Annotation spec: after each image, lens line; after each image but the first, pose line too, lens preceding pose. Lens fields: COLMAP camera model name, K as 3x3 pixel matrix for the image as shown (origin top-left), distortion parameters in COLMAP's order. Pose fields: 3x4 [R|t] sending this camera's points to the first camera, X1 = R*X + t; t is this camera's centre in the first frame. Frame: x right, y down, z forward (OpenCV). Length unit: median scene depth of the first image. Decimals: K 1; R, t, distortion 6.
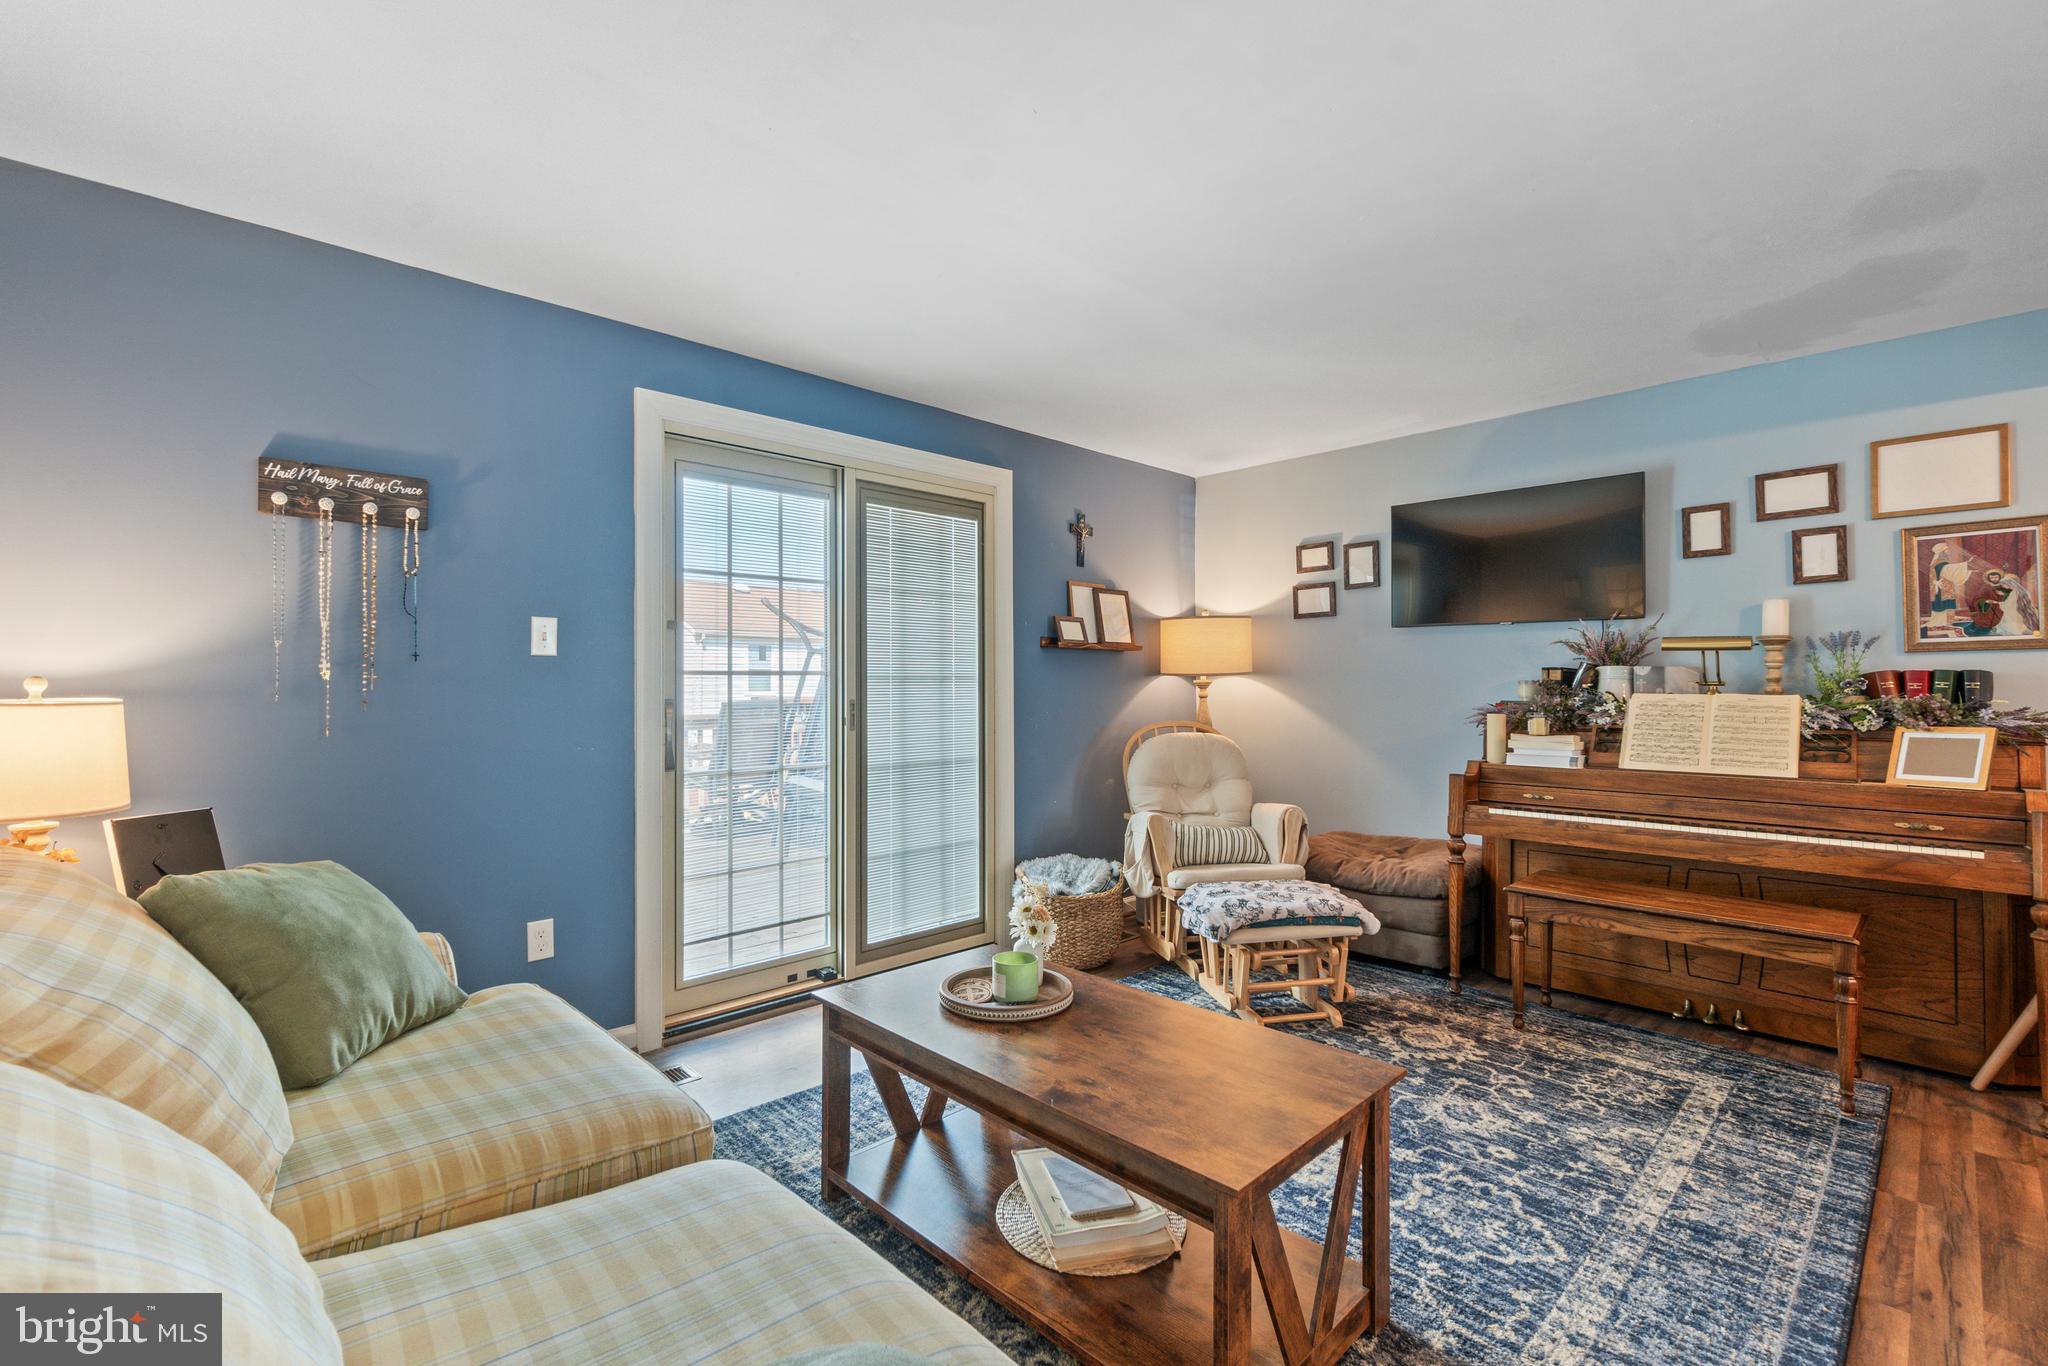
lens RADIAL K [[894.4, 0, 1012.8], [0, 894.4, 675.1], [0, 0, 1]] dist [-0.002019, 0.000081]
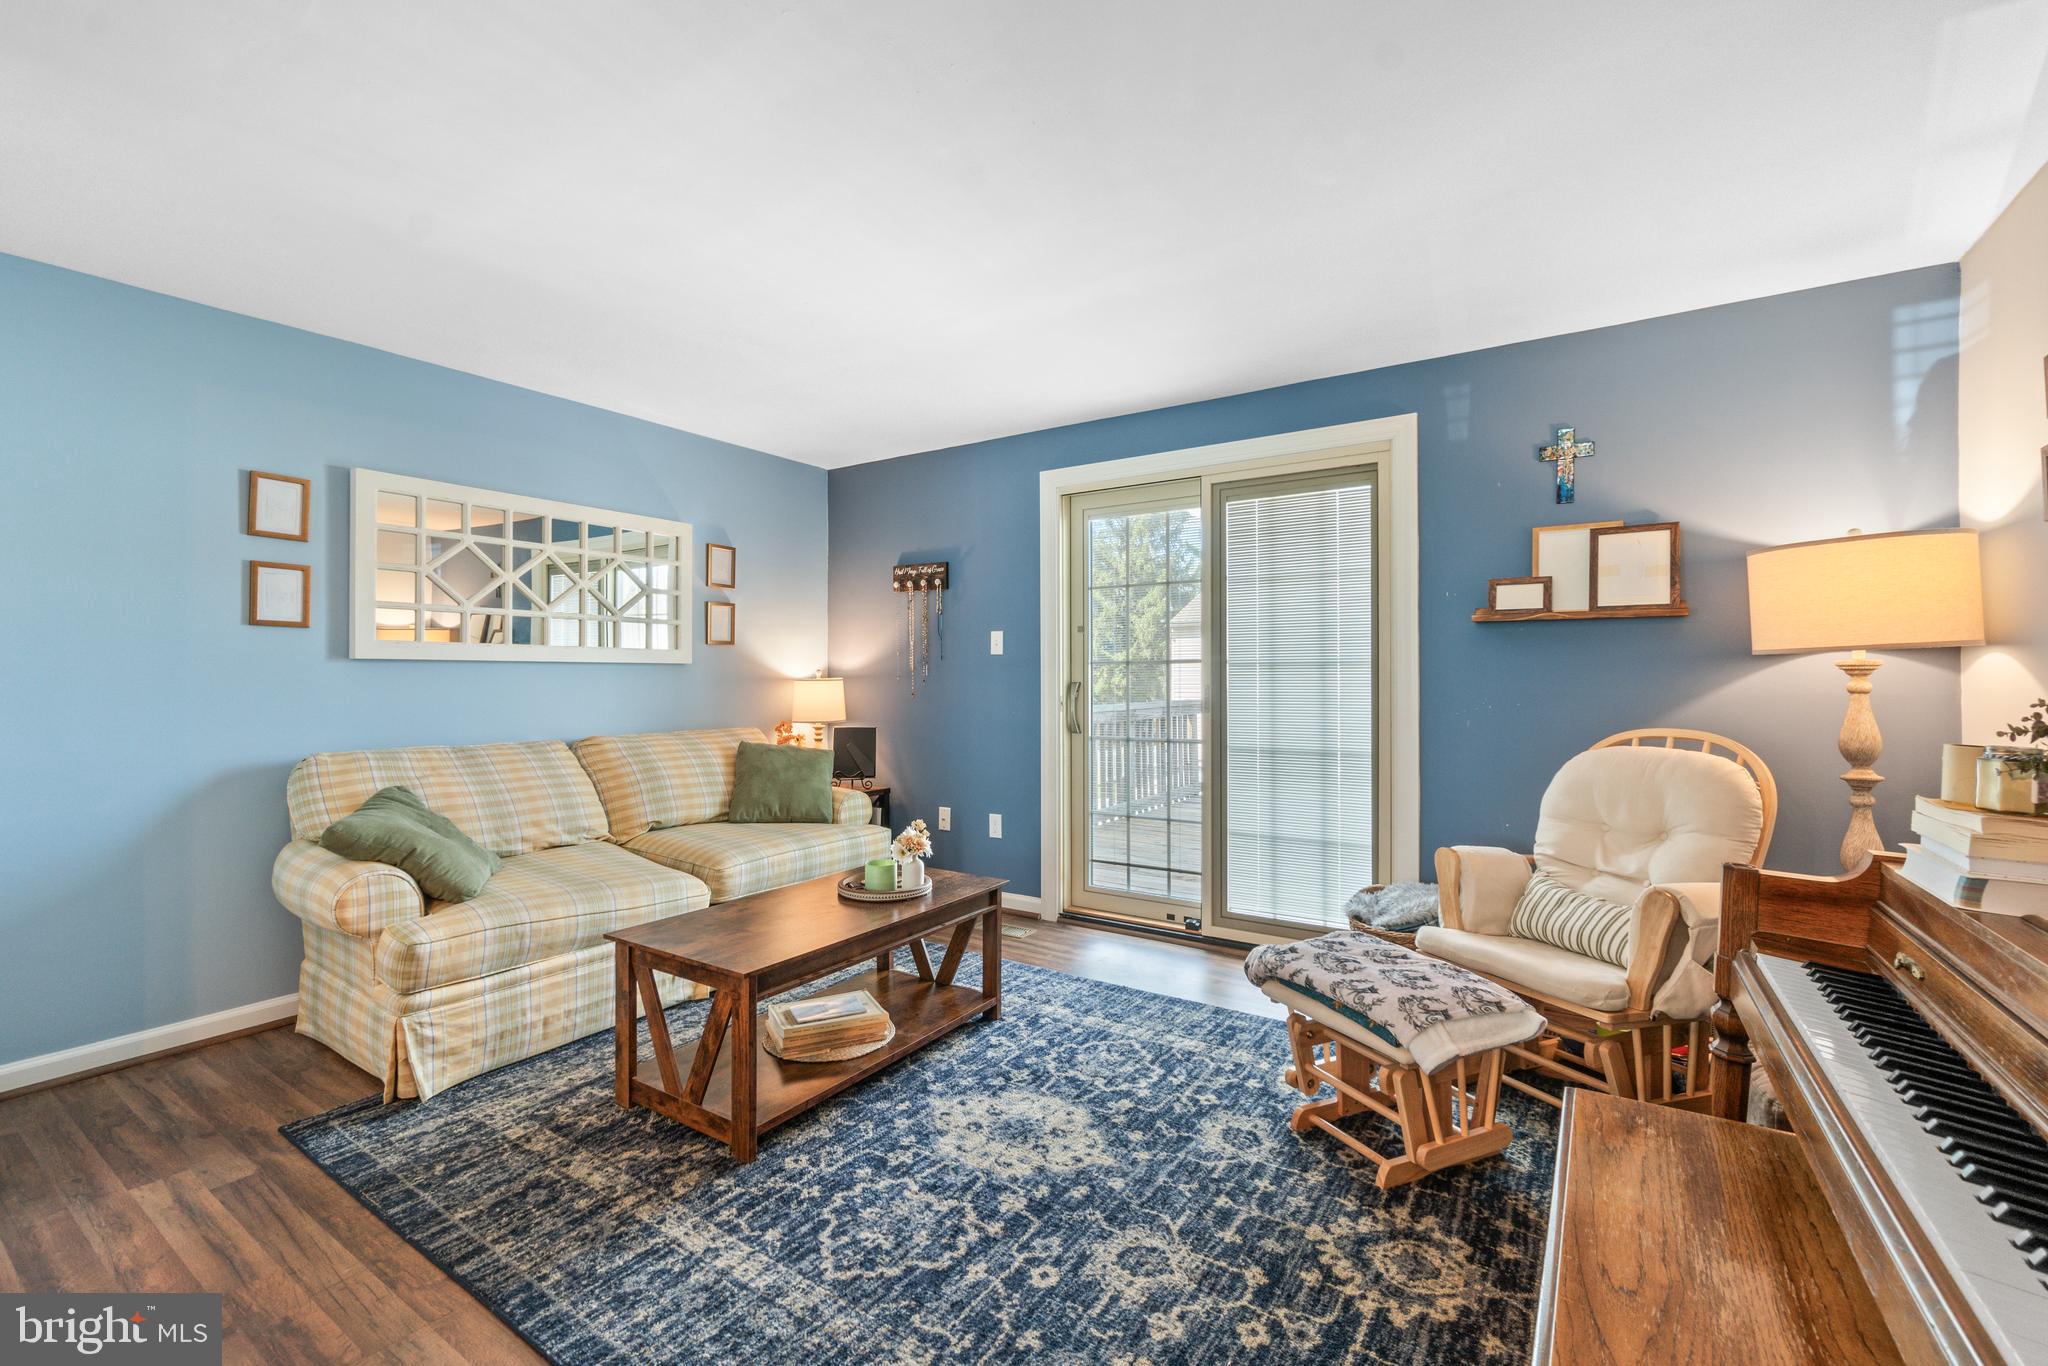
lens RADIAL K [[883.0, 0, 1011.3], [0, 883.0, 666.3], [0, 0, 1]] dist [-0.009064, 0.000158]
pose [[0.213254, -0.005739, -0.976980, 1.029256], [0.014068, 0.999897, -0.002803, 0.005541], [0.976896, -0.013146, 0.213312, 0.651585]]
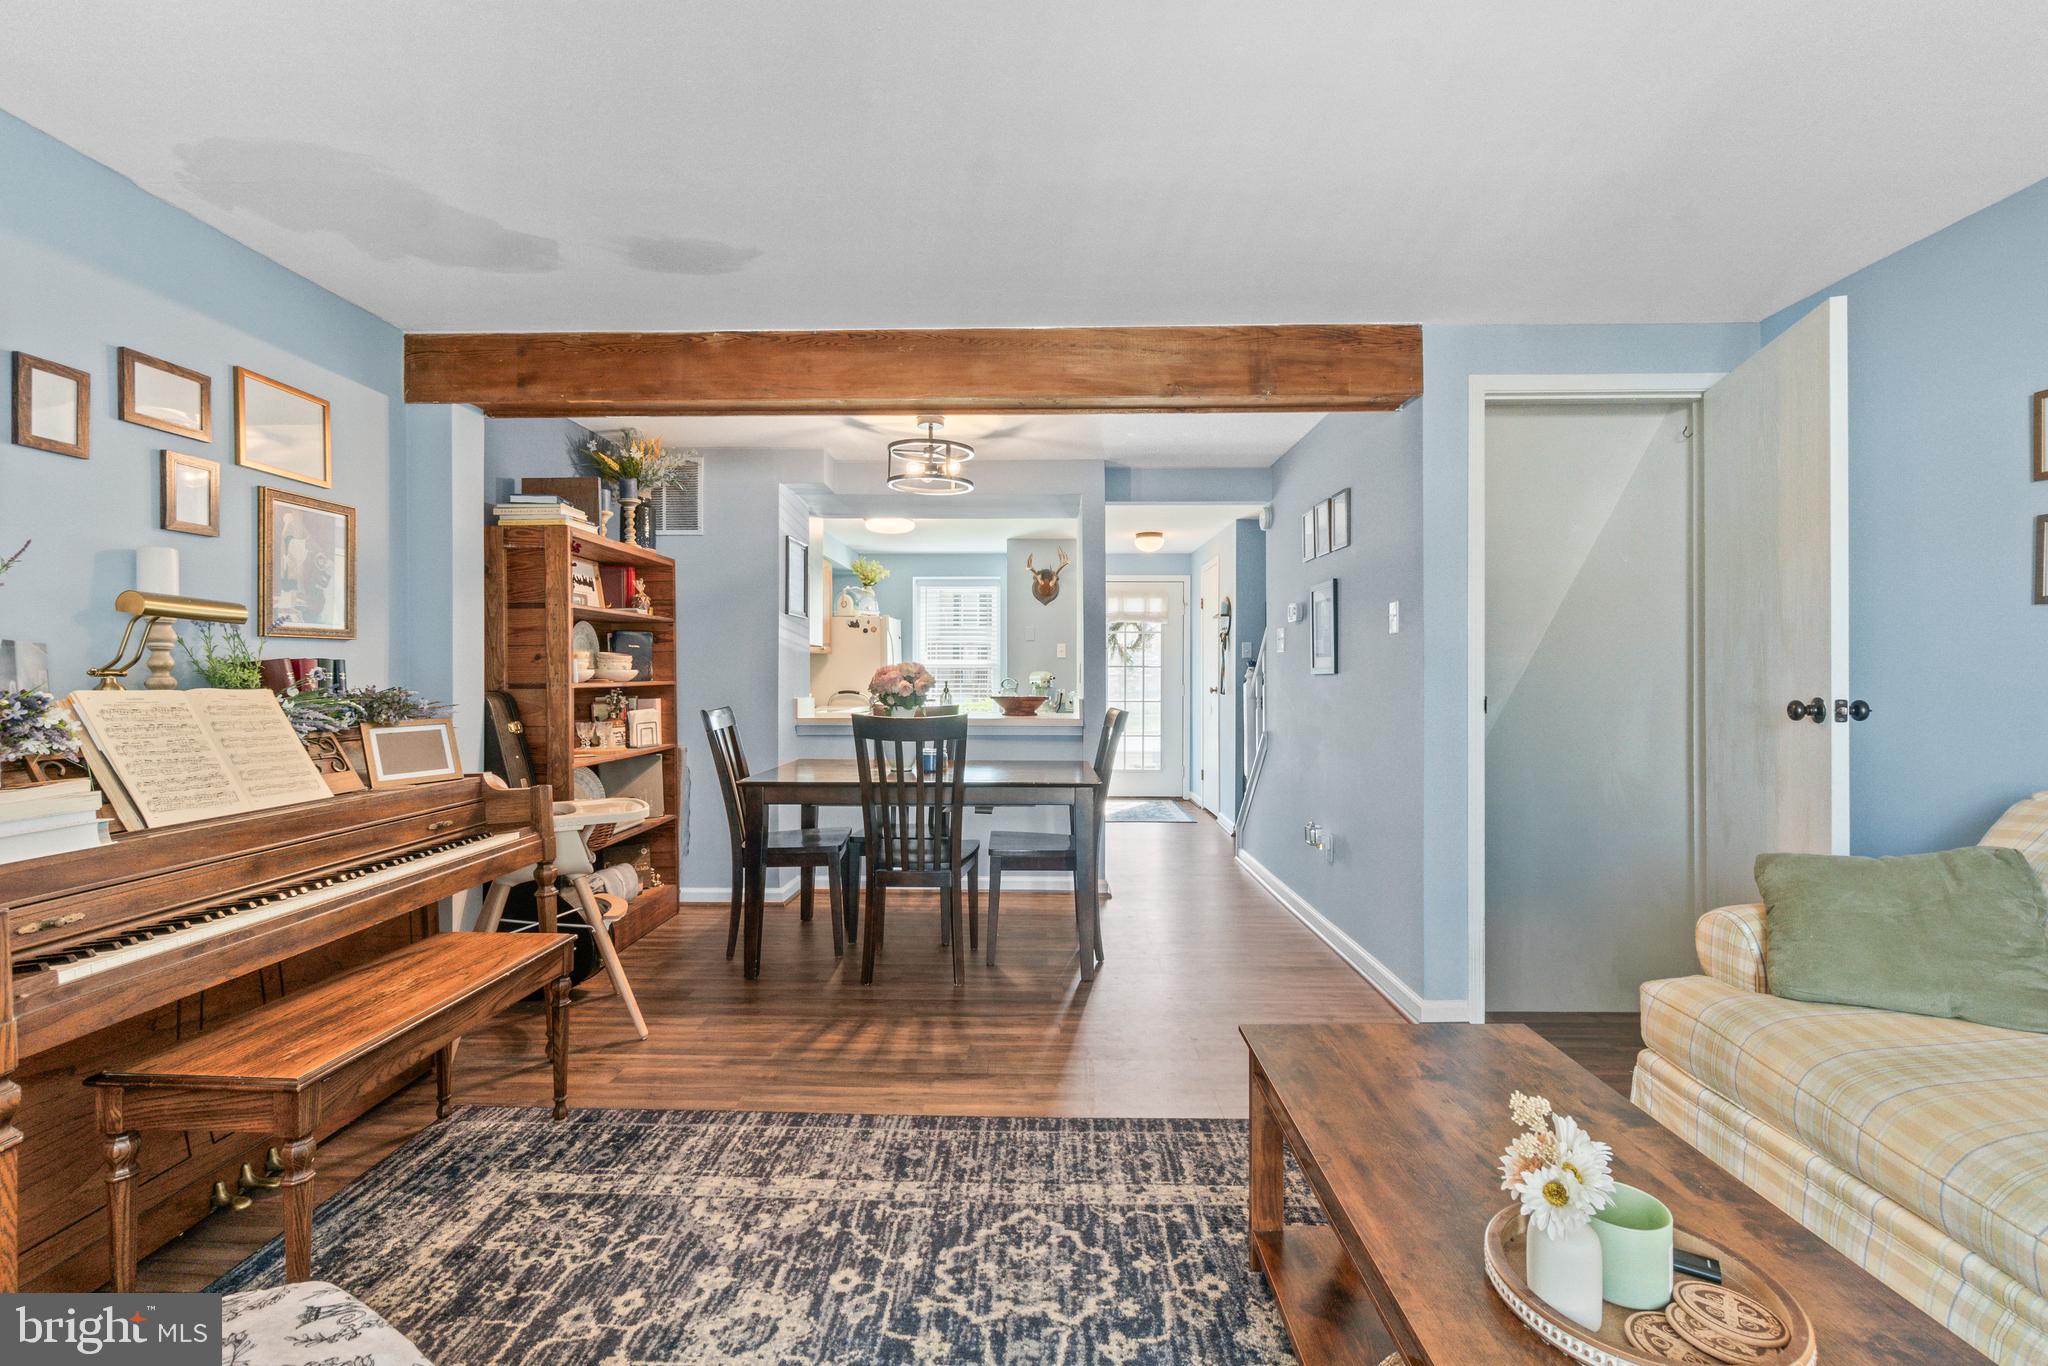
lens RADIAL K [[888.4, 0, 1024.4], [0, 888.4, 679.9], [0, 0, 1]] dist [-0.005491, -0.000207]
pose [[-0.710012, 0.000464, 0.704189, -0.080624], [-0.006249, 0.999956, -0.006959, 0.017067], [-0.704161, -0.009342, -0.709978, 1.148312]]
